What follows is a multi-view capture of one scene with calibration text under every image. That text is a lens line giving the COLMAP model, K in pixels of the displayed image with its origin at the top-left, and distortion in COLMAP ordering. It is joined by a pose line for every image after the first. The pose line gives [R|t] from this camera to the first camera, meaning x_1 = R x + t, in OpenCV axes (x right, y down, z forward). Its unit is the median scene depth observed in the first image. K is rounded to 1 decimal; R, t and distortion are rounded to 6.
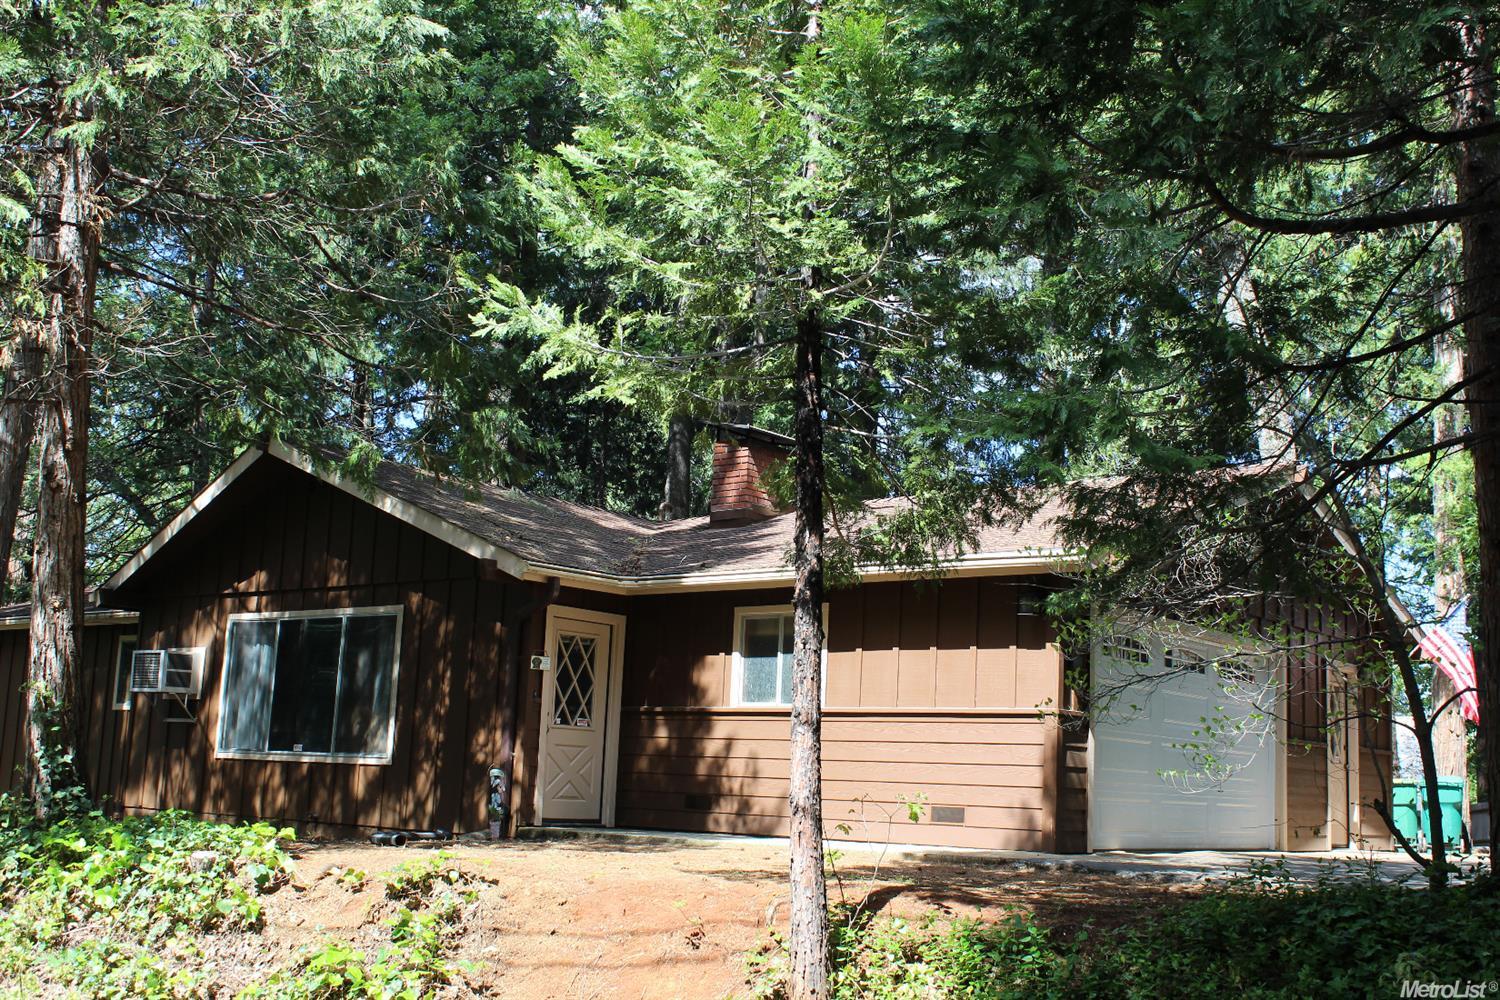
lens RADIAL K [[1717.8, 0, 750.0], [0, 1717.8, 500.0], [0, 0, 1]] dist [-0.111739, -0.001503]
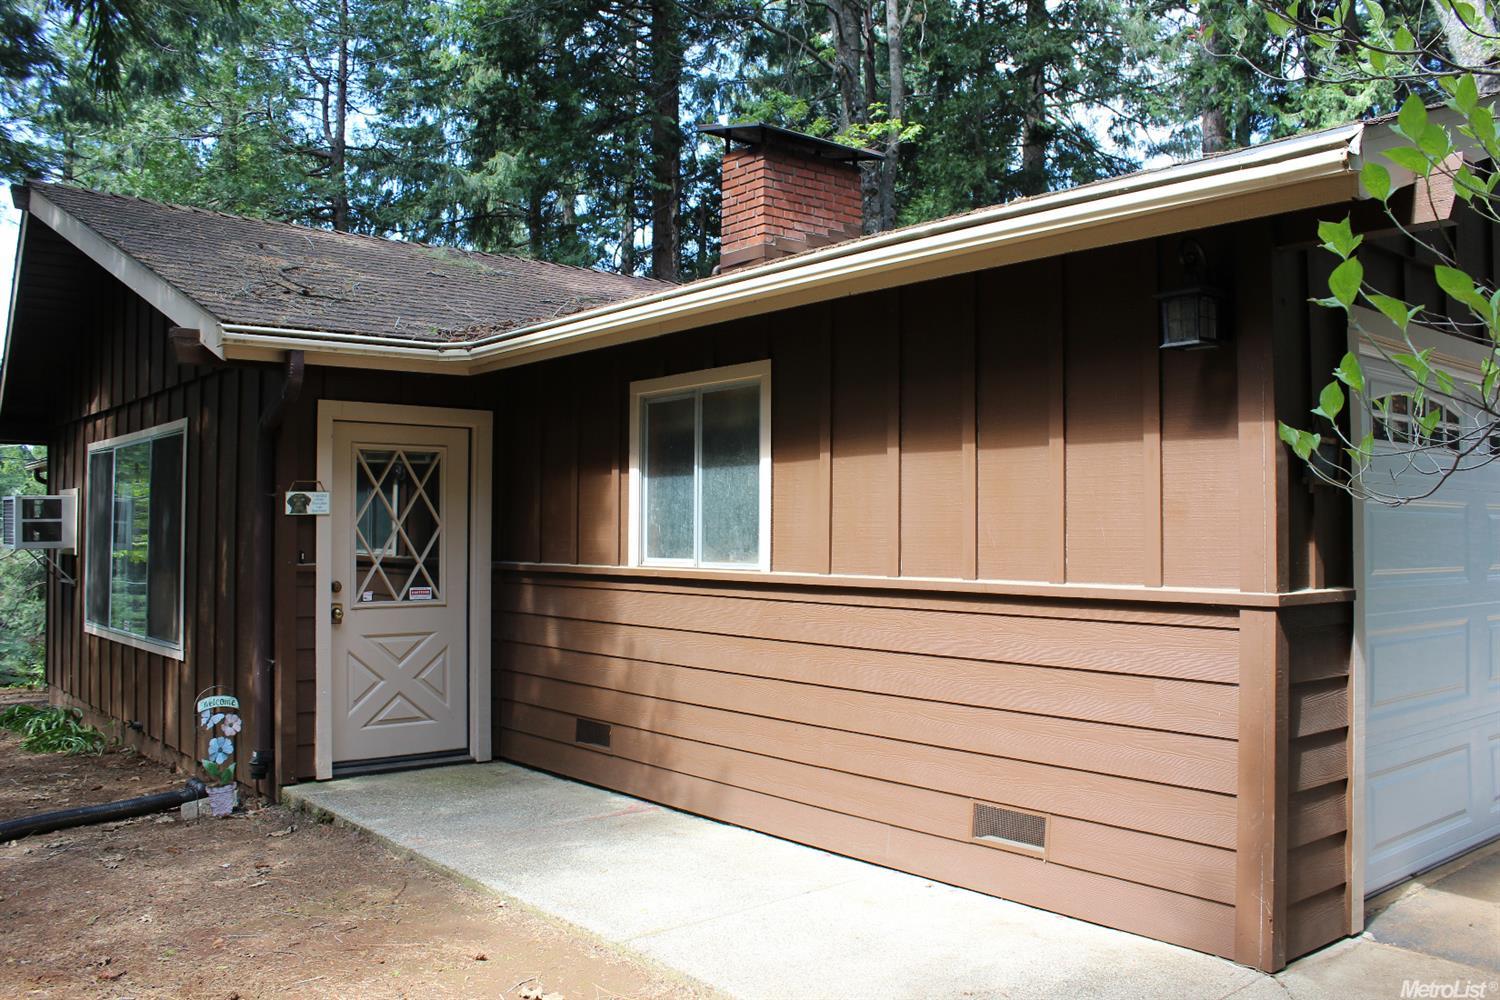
lens RADIAL K [[1261.2, 0, 762.0], [0, 1261.2, 496.4], [0, 0, 1]] dist [-0.178654, 0.174345]
pose [[0.982341, -0.046885, -0.181129, 0.102041], [0.070798, 0.989257, 0.127900, 0.050209], [0.173186, -0.138465, 0.975107, 0.615659]]
